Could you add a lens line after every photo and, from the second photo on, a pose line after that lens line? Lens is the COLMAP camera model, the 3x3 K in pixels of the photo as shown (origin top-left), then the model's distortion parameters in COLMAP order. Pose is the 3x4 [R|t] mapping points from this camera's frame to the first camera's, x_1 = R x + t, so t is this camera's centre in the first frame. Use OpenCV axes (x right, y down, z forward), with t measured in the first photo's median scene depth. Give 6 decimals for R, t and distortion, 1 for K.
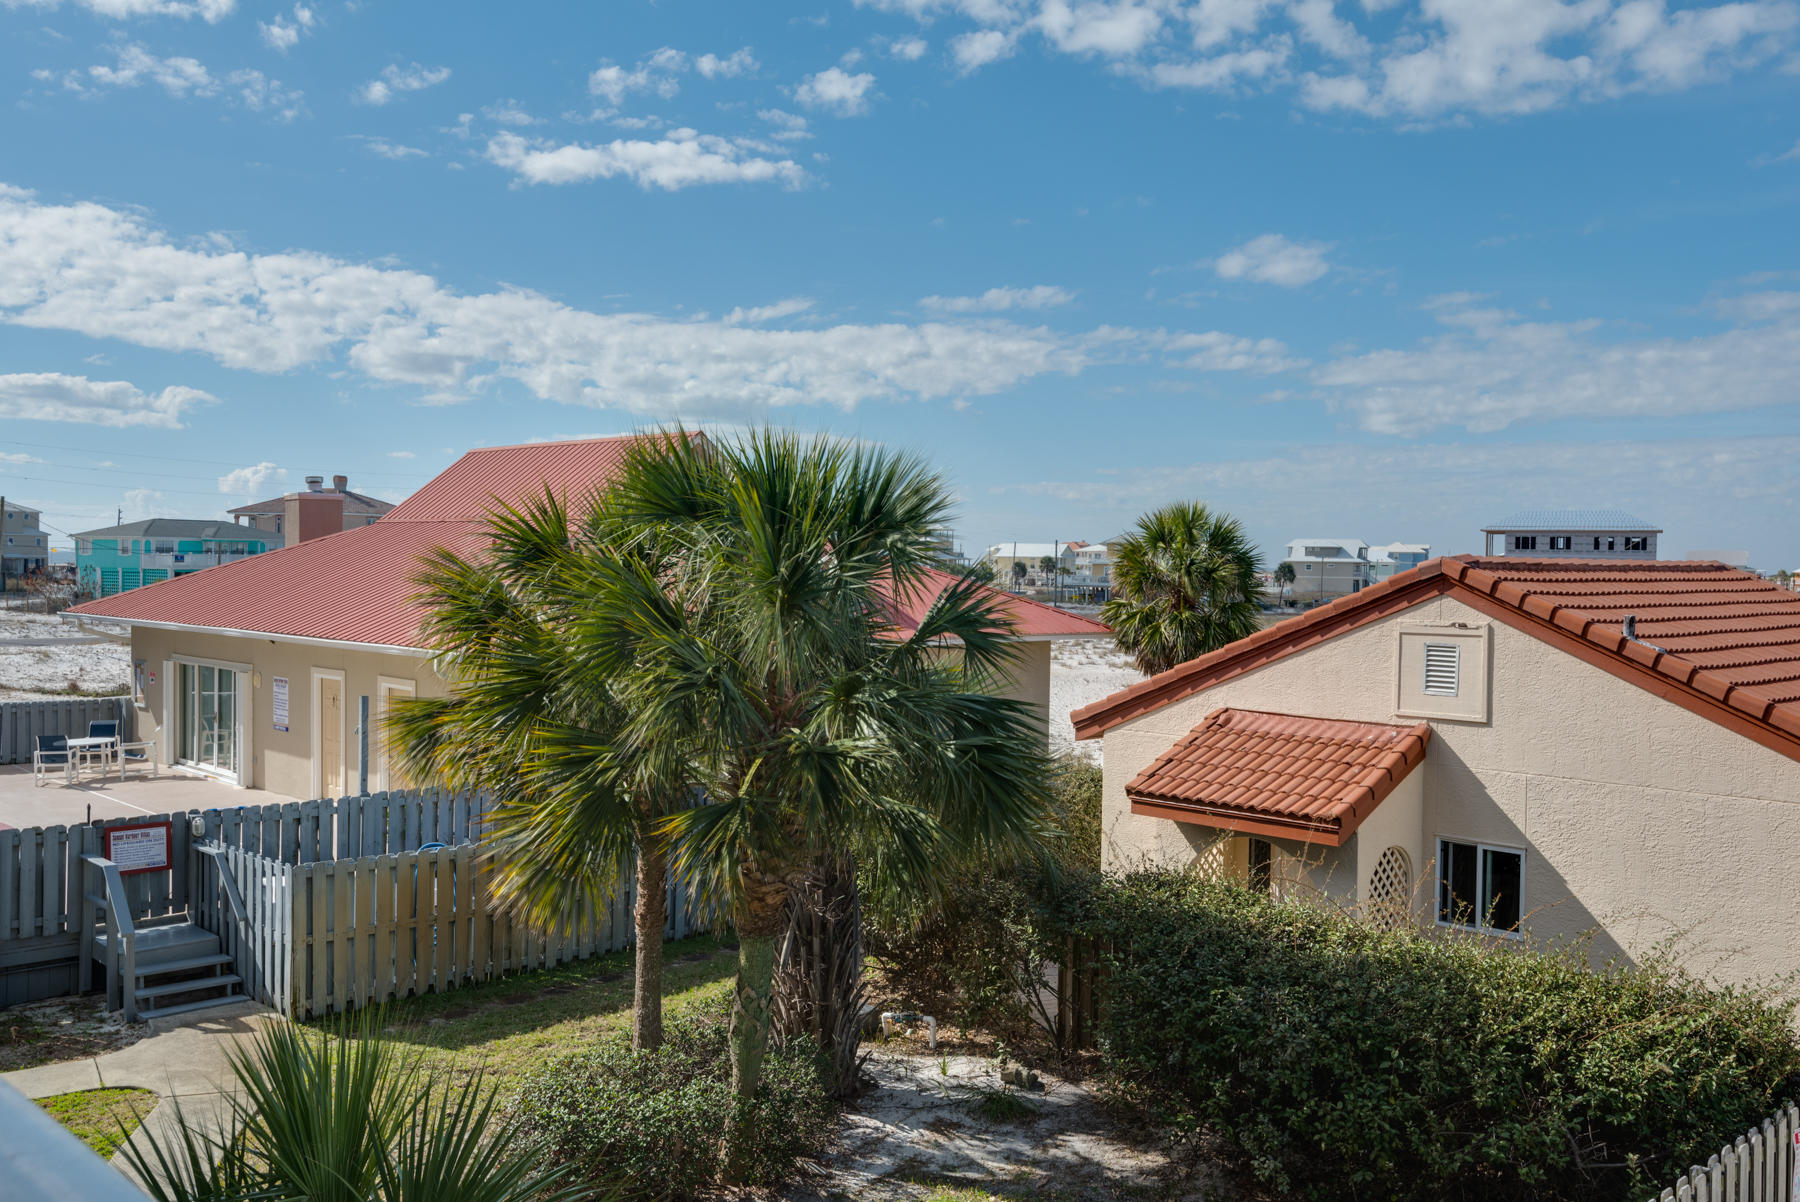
lens RADIAL K [[1573.6, 0, 908.6], [0, 1573.6, 546.3], [0, 0, 1]] dist [-0.001641, 0.003057]
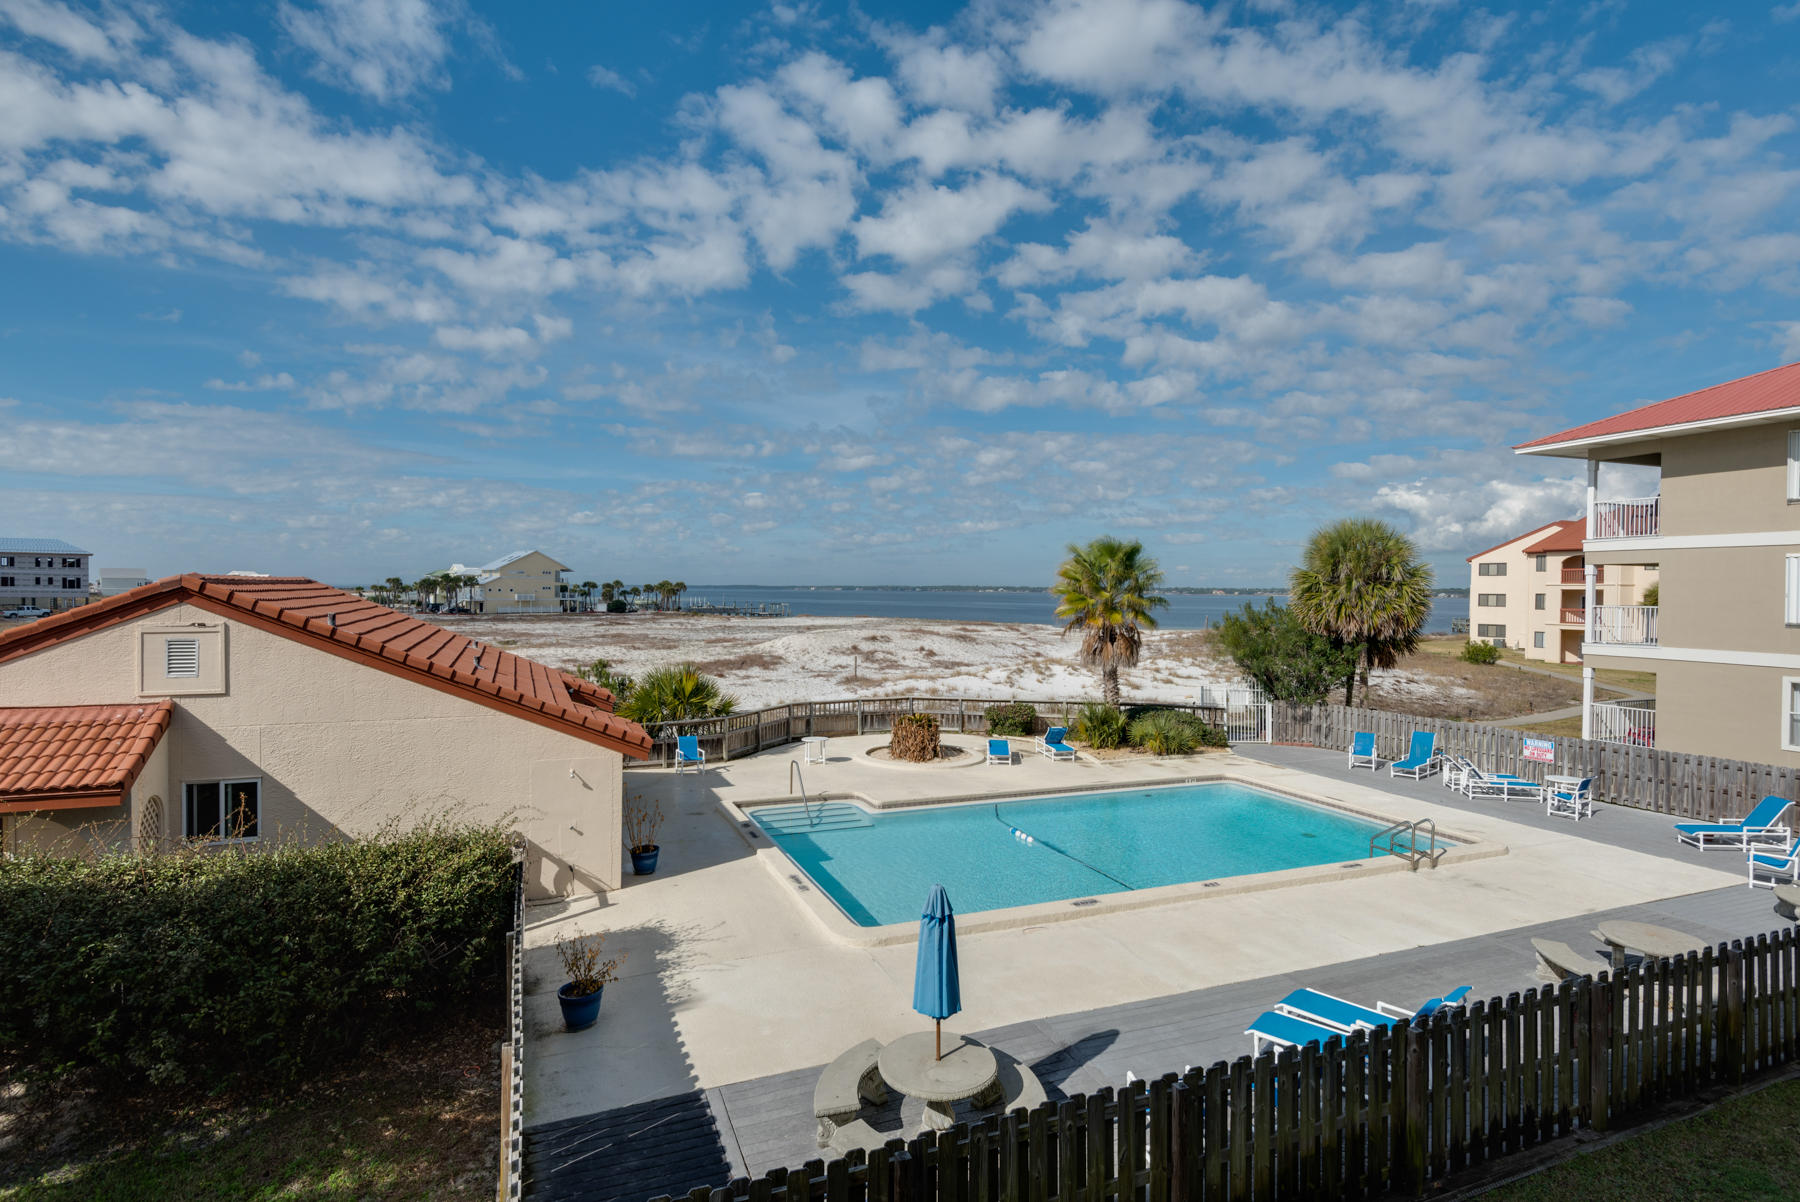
lens RADIAL K [[898.8, 0, 877.2], [0, 898.8, 576.3], [0, 0, 1]] dist [-0.011771, -0.000355]
pose [[0.373972, -0.000070, 0.927440, -0.128266], [-0.010266, 0.999938, 0.004215, -0.001213], [-0.927383, -0.011098, 0.373949, 0.137530]]
